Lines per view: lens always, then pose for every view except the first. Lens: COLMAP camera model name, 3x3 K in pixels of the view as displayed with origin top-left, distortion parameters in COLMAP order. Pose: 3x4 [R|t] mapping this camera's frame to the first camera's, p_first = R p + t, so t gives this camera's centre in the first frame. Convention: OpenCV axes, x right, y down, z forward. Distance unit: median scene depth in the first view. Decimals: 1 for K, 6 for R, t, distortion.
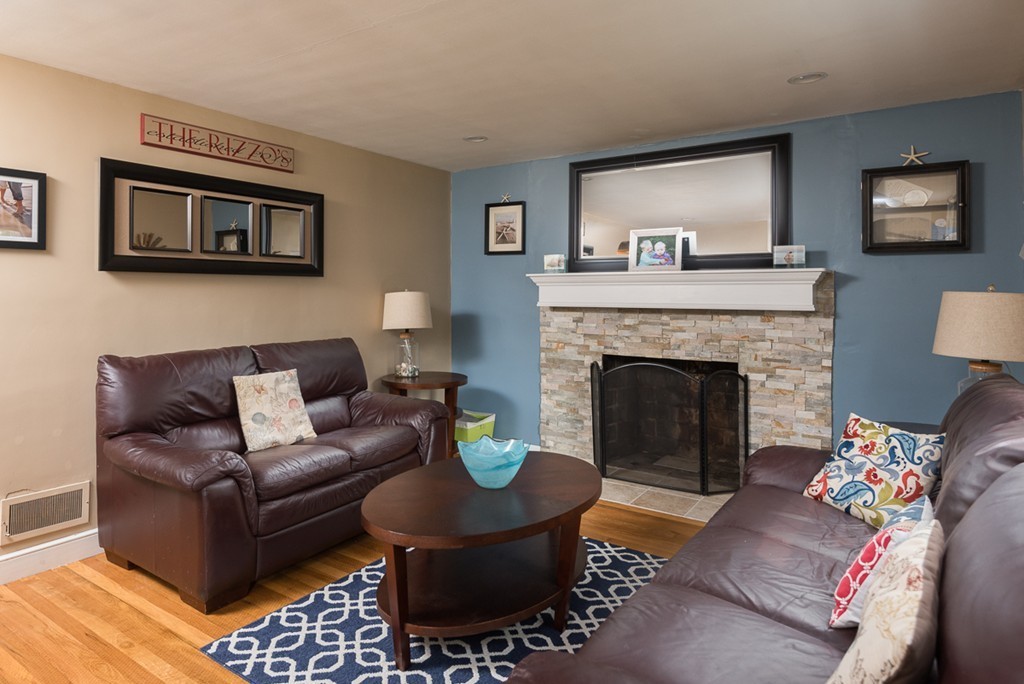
lens RADIAL K [[565.3, 0, 512.4], [0, 565.3, 339.3], [0, 0, 1]] dist [0.000871, -0.000074]
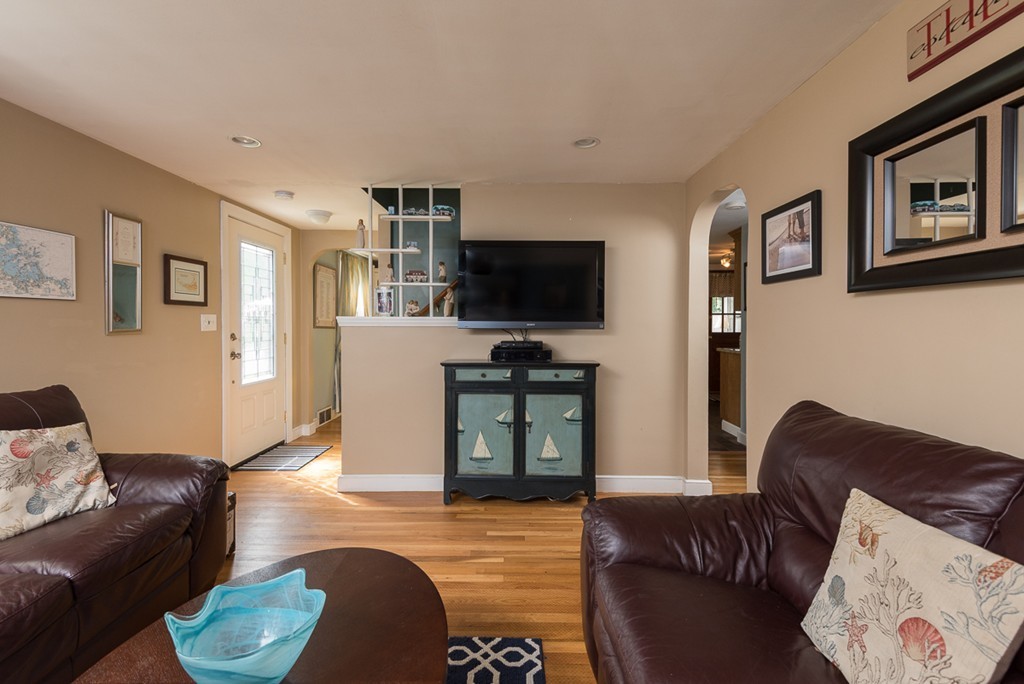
lens RADIAL K [[503.1, 0, 526.1], [0, 503.1, 327.4], [0, 0, 1]] dist [0.021088, -0.000252]
pose [[-0.860456, 0.006647, -0.509482, -0.014995], [-0.039538, 0.996029, 0.079770, -0.123535], [0.507989, 0.088782, -0.856776, 1.499643]]
